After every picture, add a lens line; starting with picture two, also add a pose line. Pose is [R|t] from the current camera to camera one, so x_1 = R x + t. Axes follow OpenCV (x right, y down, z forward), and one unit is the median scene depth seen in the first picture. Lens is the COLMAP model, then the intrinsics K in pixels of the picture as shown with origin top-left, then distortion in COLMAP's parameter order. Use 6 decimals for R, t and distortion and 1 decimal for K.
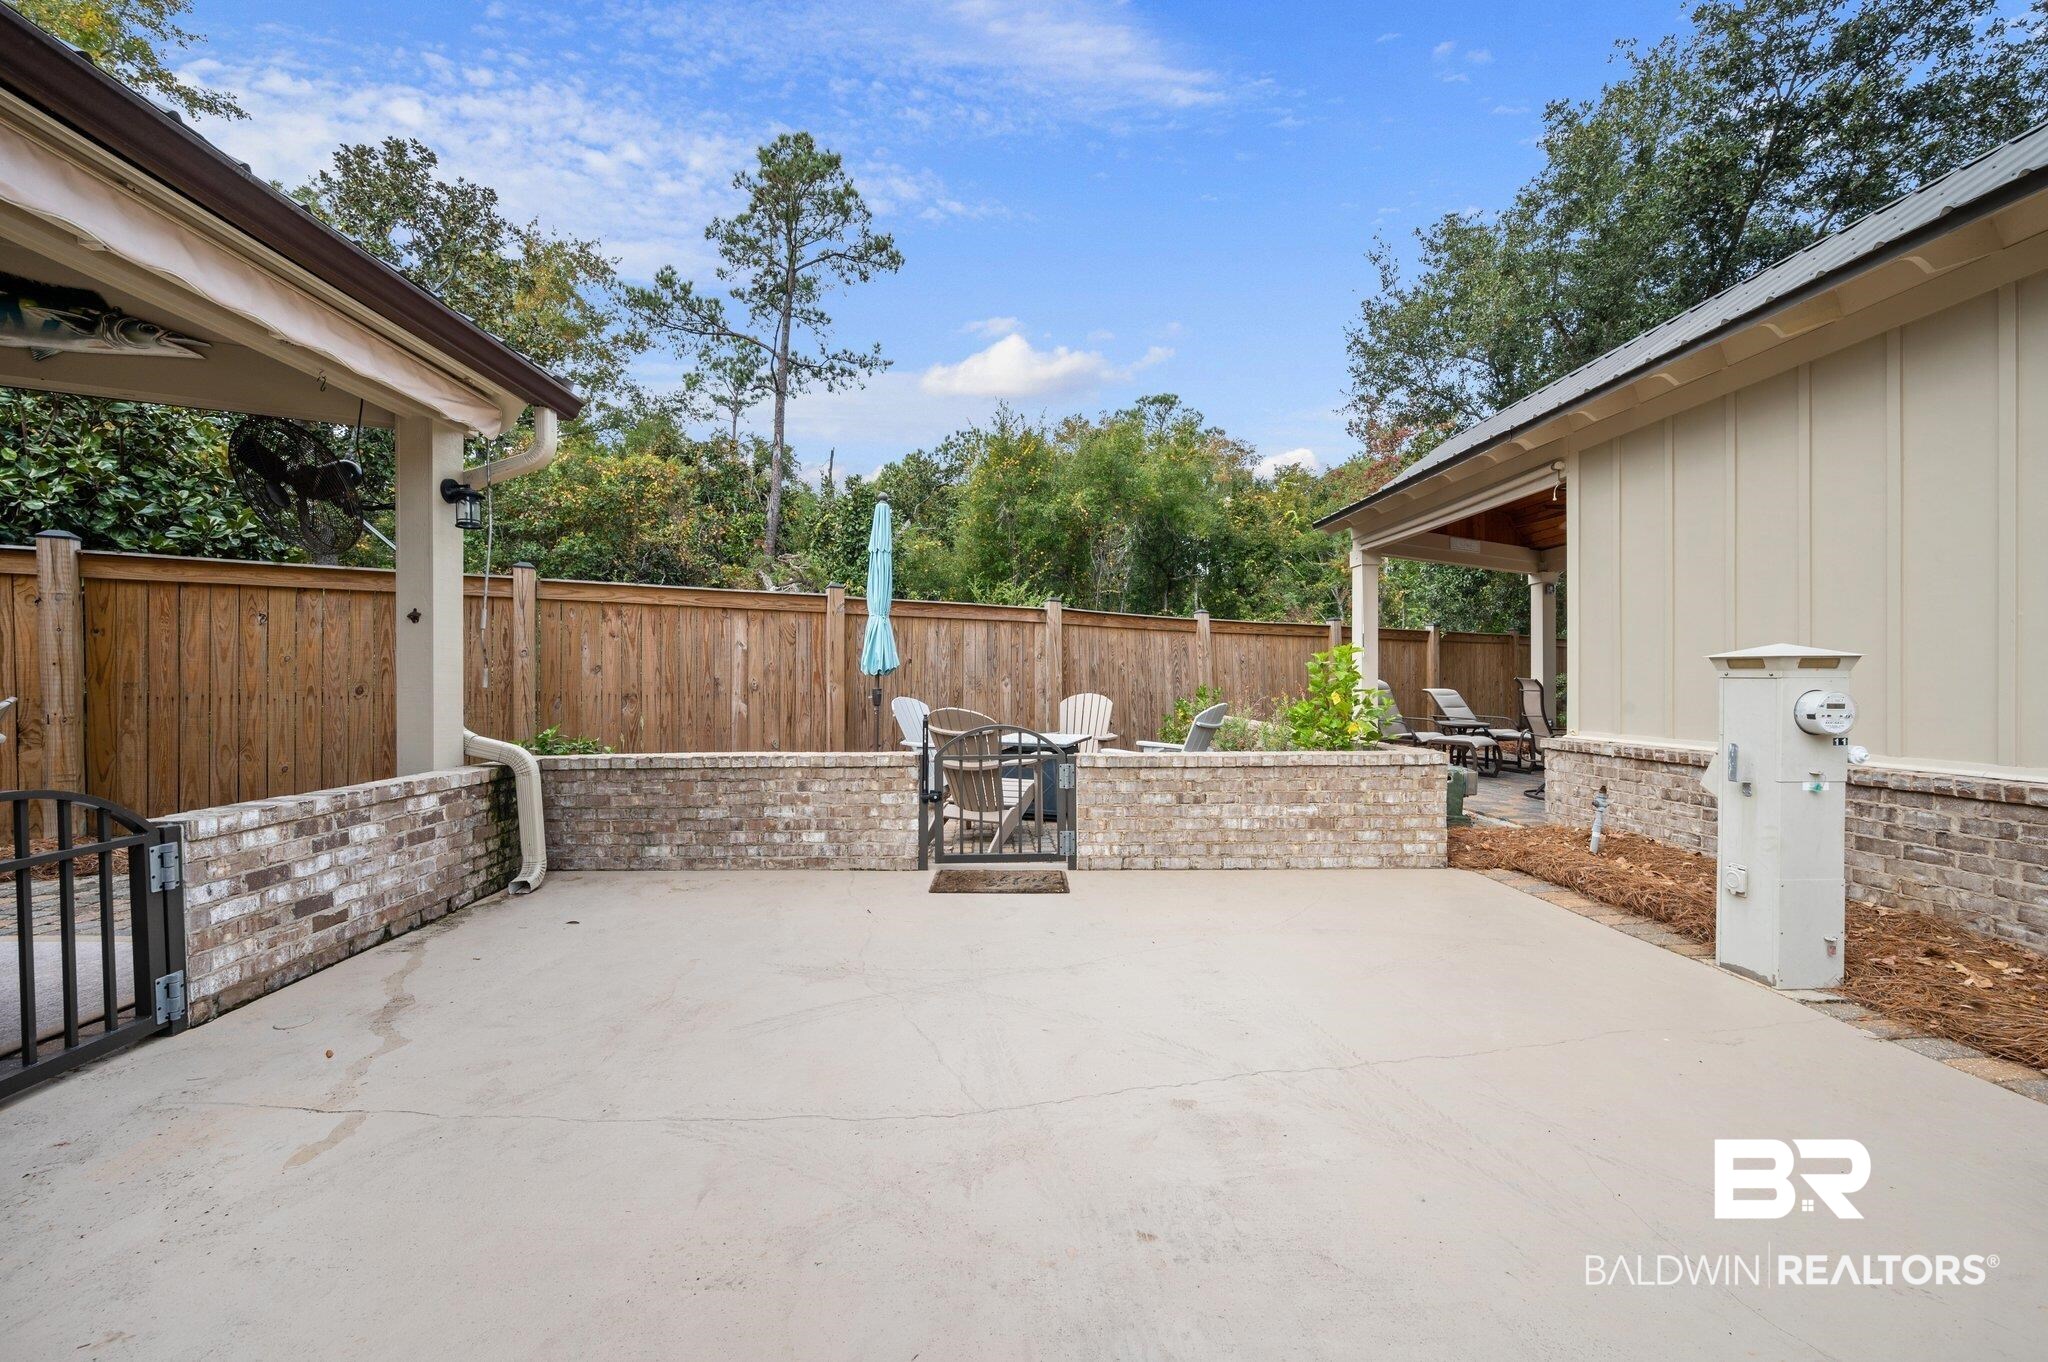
lens RADIAL K [[806.1, 0, 1021.6], [0, 806.1, 686.1], [0, 0, 1]] dist [-0.003722, 0.000420]
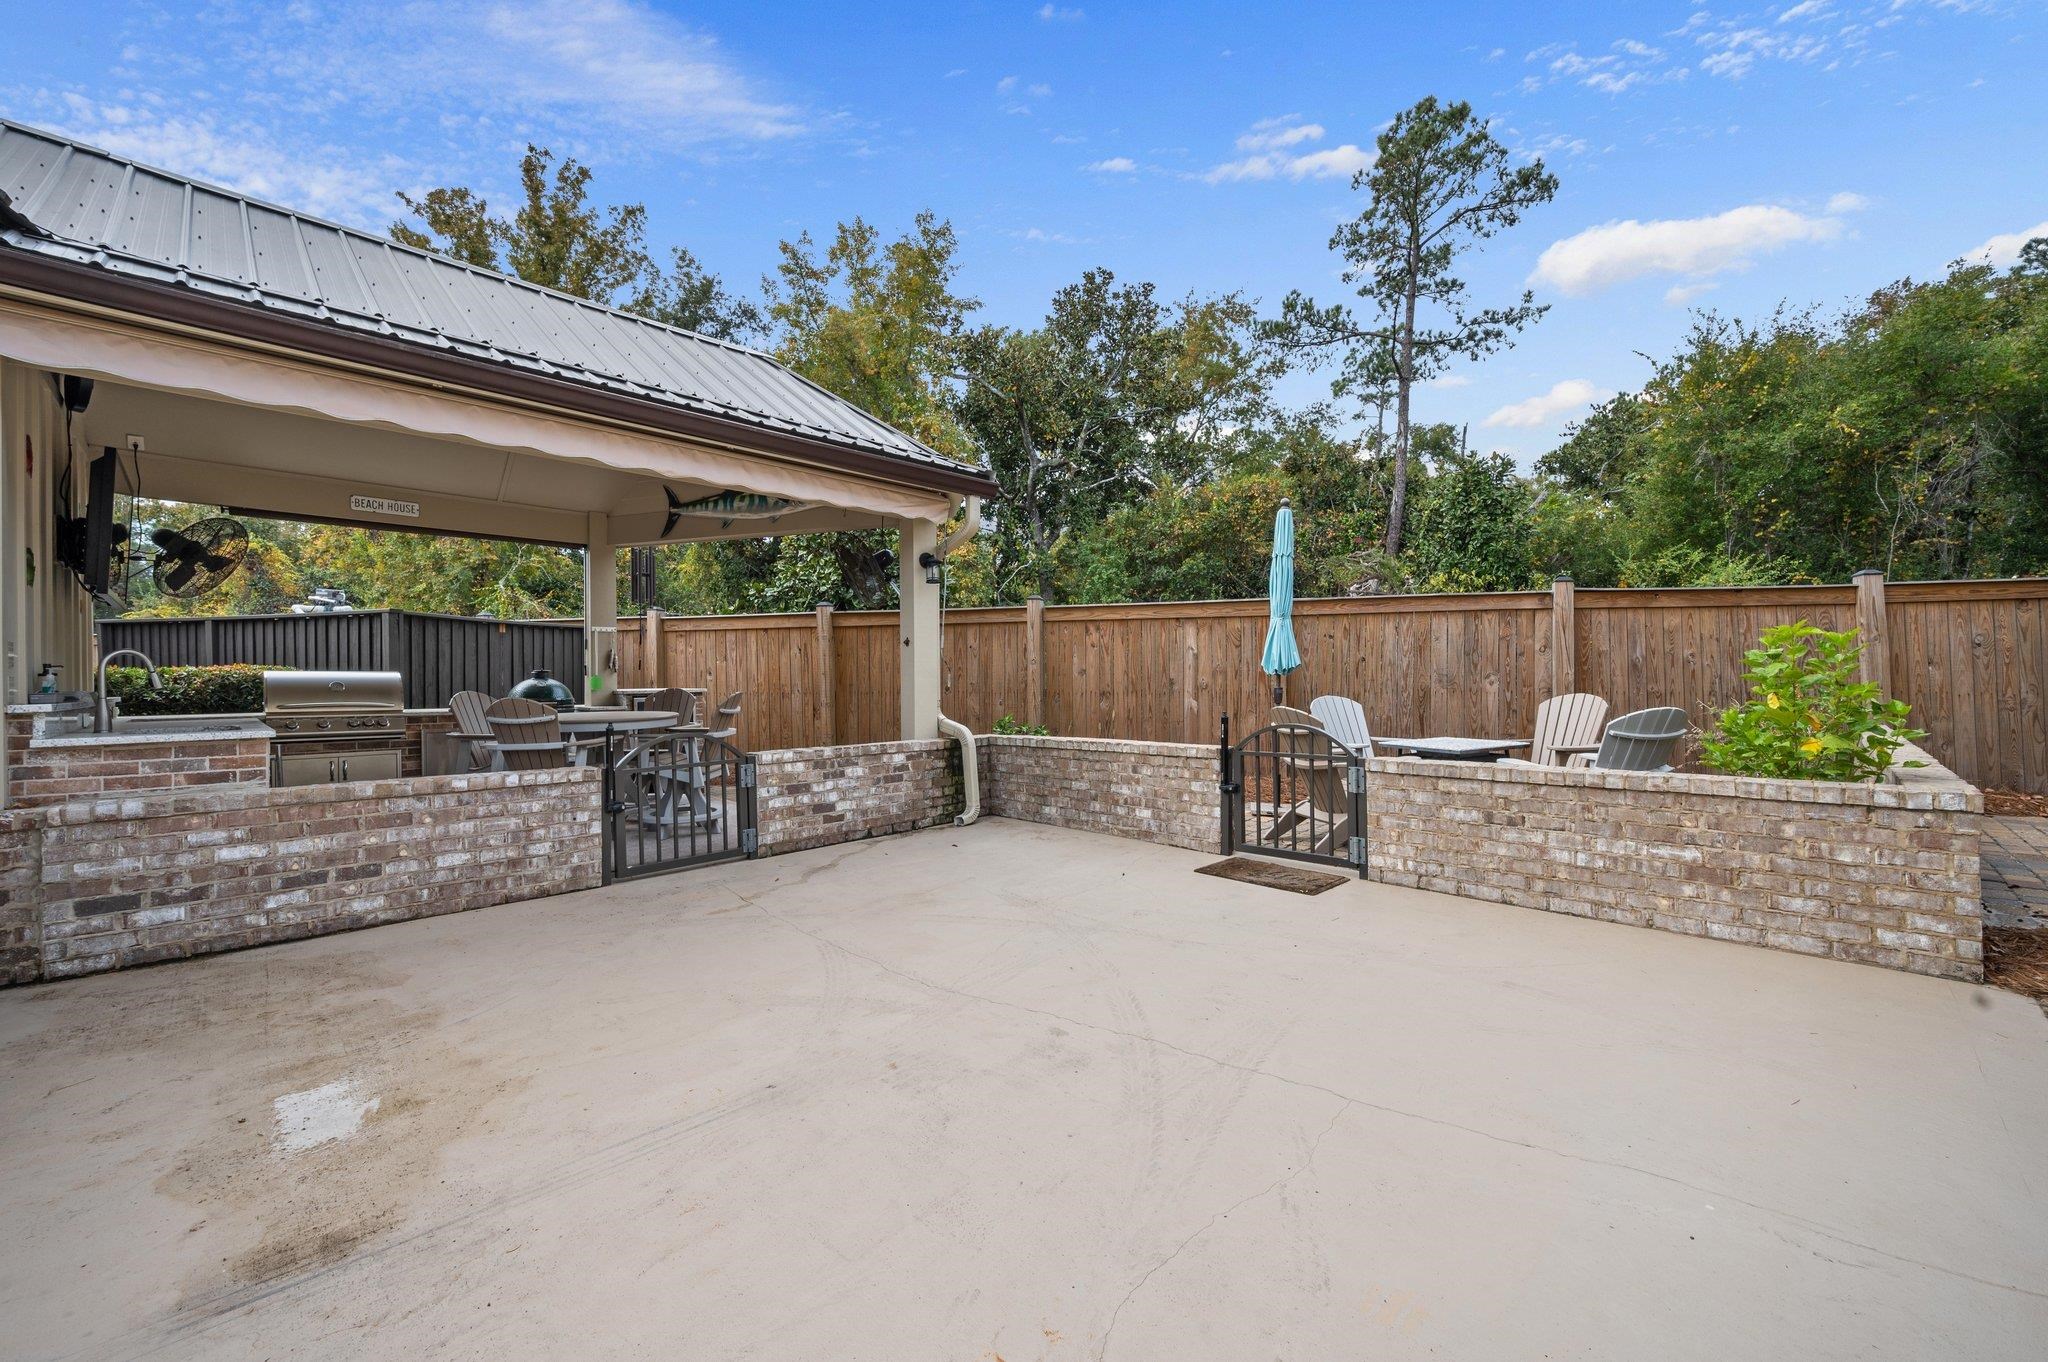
lens RADIAL K [[806.1, 0, 1029.4], [0, 806.1, 685.2], [0, 0, 1]] dist [-0.003722, 0.000420]
pose [[0.687700, -0.001102, -0.725994, 0.440911], [0.001924, 0.999998, 0.000305, -0.001039], [0.725993, -0.001607, 0.687701, 0.057734]]
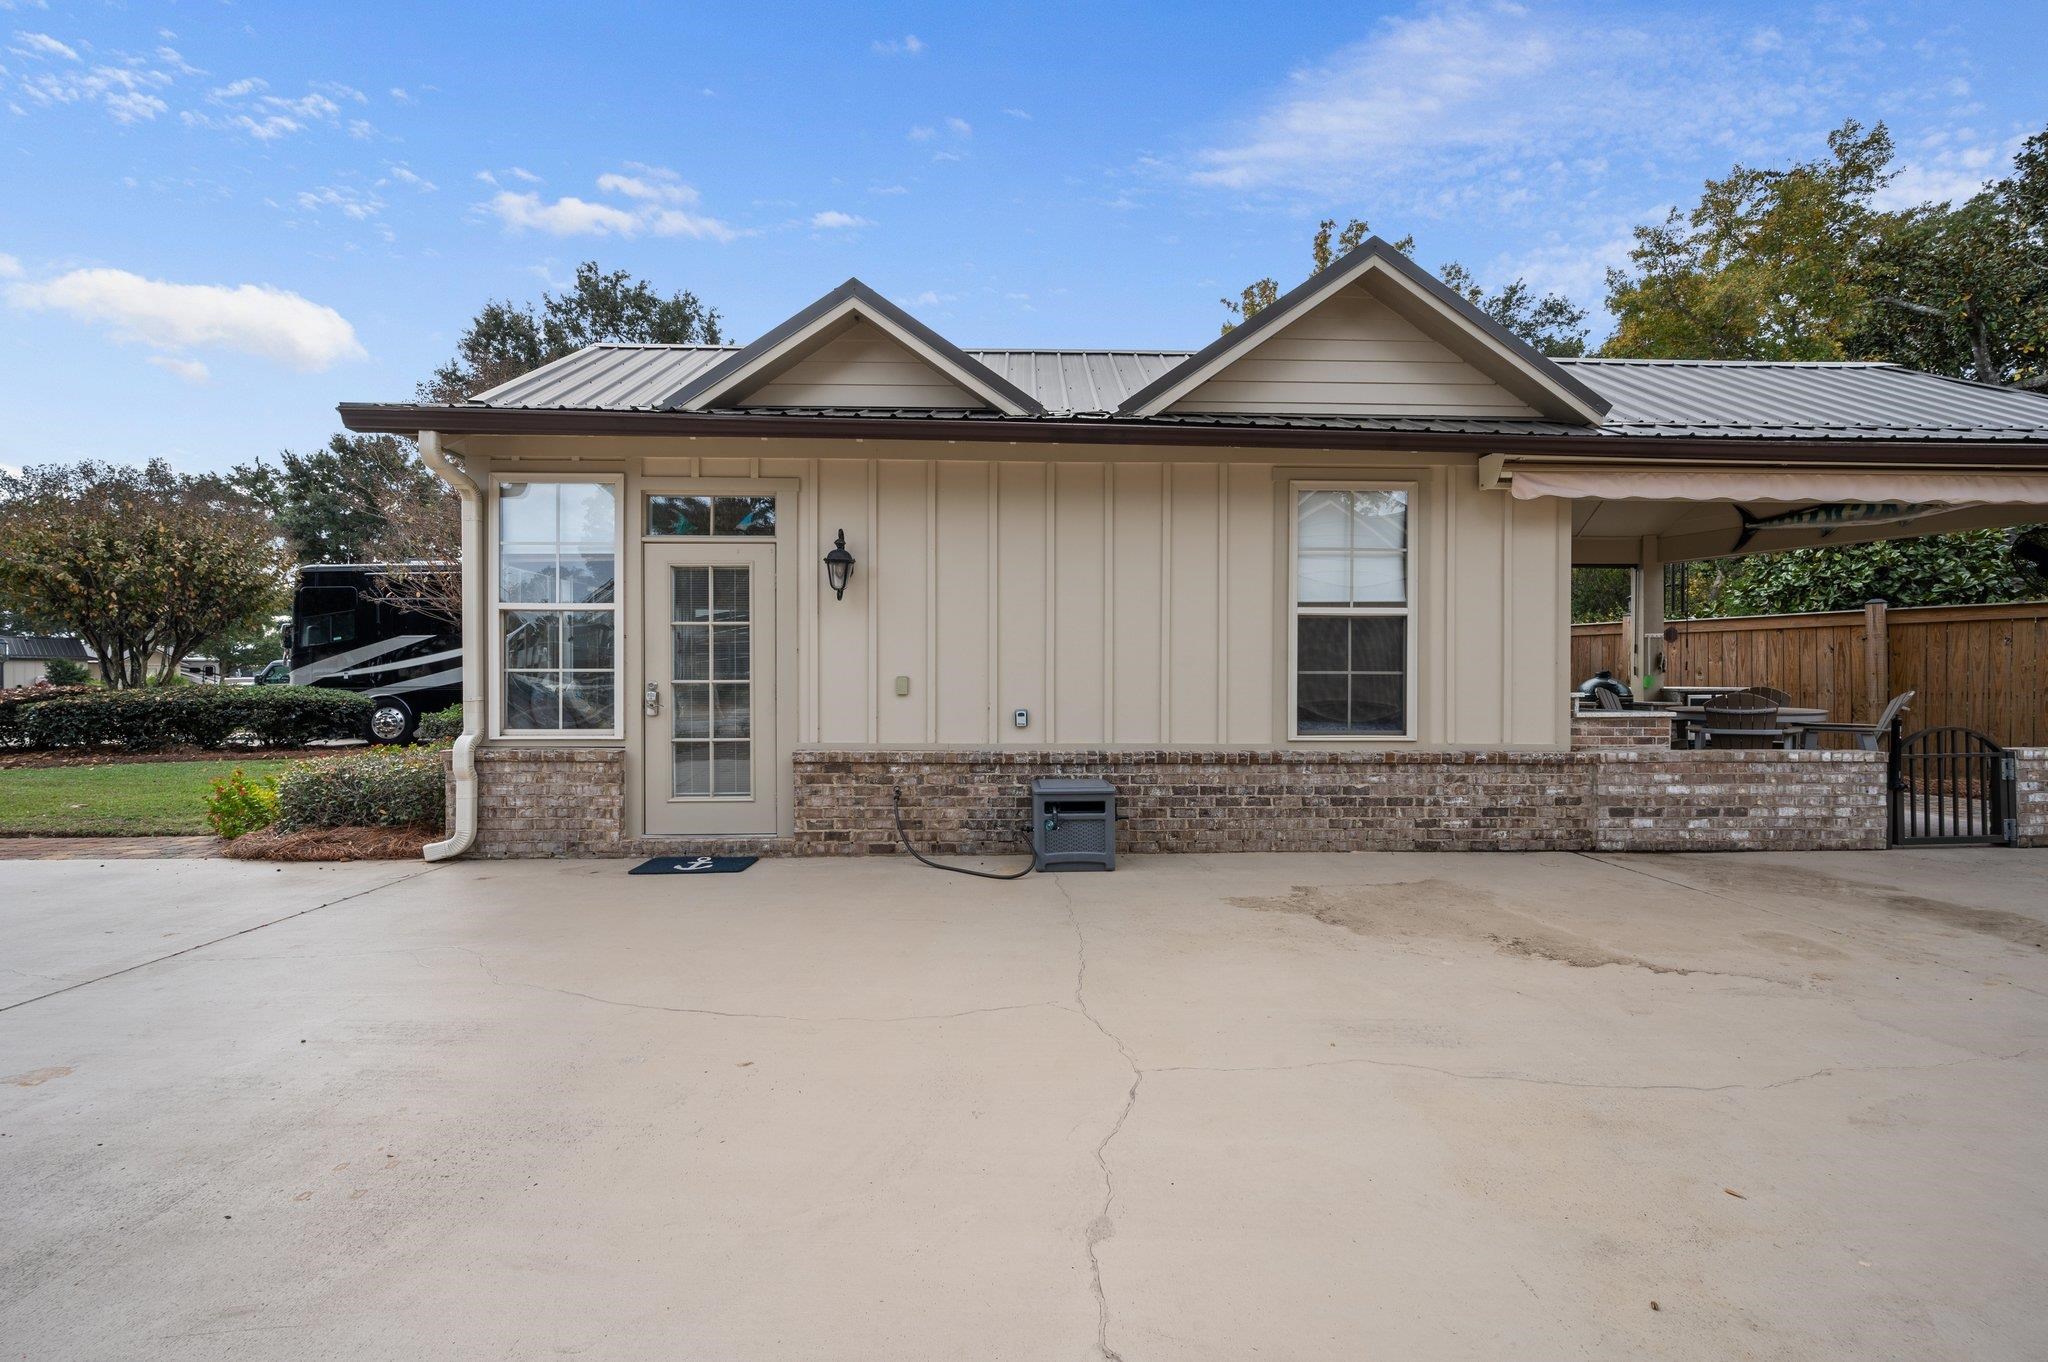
lens RADIAL K [[806.1, 0, 1026.3], [0, 806.1, 681.5], [0, 0, 1]] dist [-0.003722, 0.000420]
pose [[-0.008055, -0.001549, -0.999966, 0.554843], [-0.006517, 0.999978, -0.001497, 0.004167], [0.999946, 0.006504, -0.008065, -0.807727]]
